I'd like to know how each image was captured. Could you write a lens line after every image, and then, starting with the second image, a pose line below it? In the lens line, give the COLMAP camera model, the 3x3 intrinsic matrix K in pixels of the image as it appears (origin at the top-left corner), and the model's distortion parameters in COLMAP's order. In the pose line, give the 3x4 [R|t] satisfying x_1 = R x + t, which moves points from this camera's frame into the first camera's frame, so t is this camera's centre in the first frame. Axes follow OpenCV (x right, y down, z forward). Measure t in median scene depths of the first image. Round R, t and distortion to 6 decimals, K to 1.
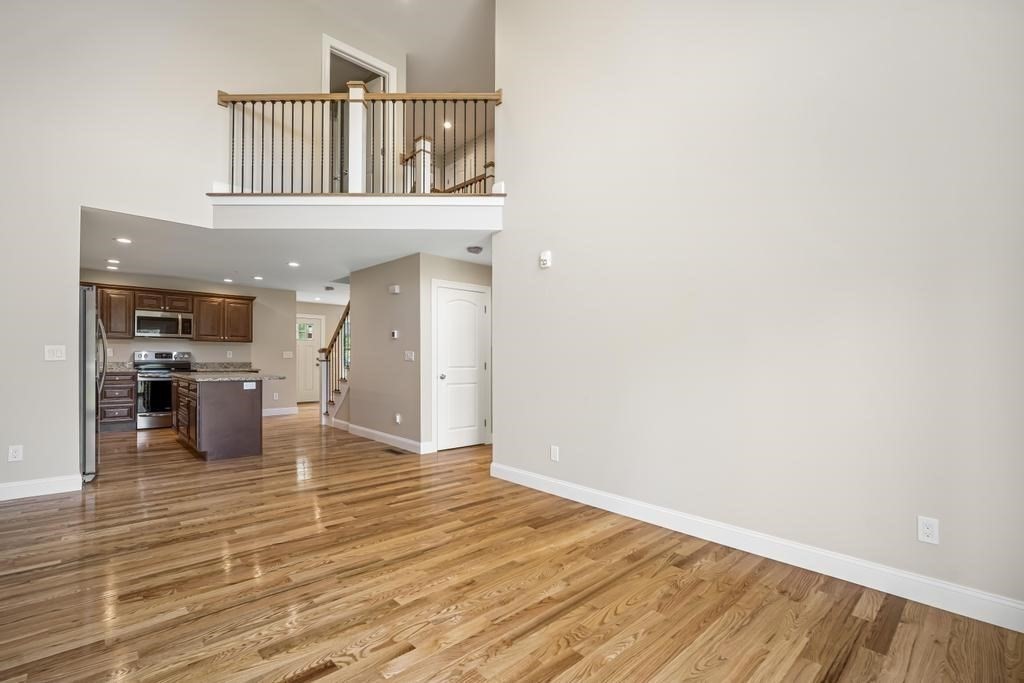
lens RADIAL K [[450.0, 0, 511.5], [0, 450.0, 346.6], [0, 0, 1]] dist [0.002257, -0.000190]
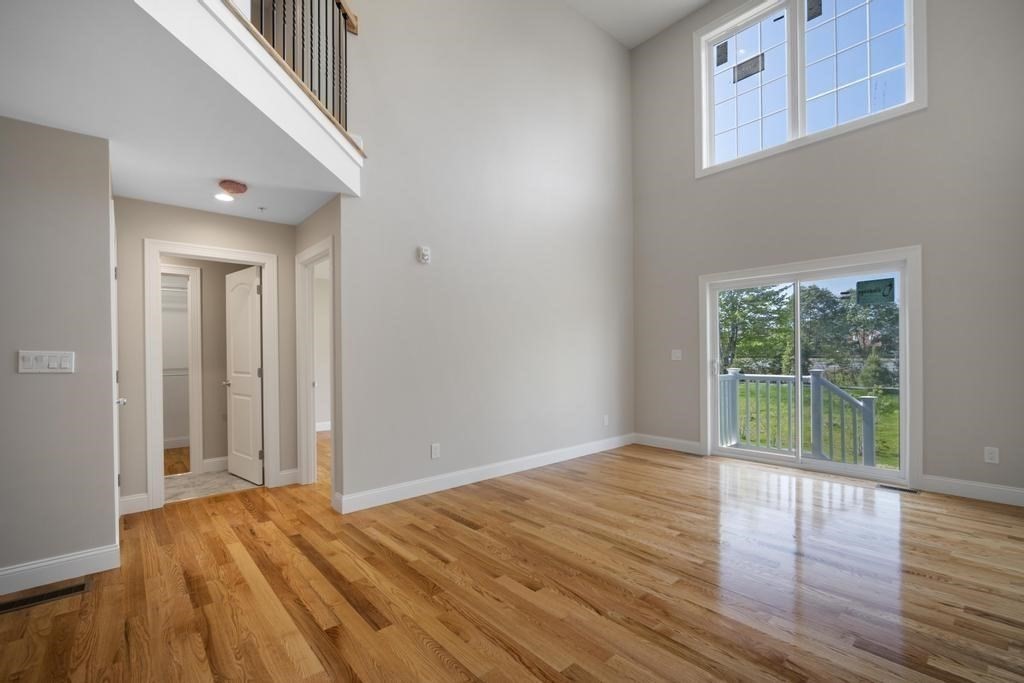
lens RADIAL K [[450.0, 0, 502.8], [0, 450.0, 351.3], [0, 0, 1]] dist [0.002257, -0.000190]
pose [[0.054075, -0.002189, 0.998534, -1.102071], [-0.013374, 0.999906, 0.002916, 0.014294], [-0.998447, -0.013512, 0.054041, 0.986839]]
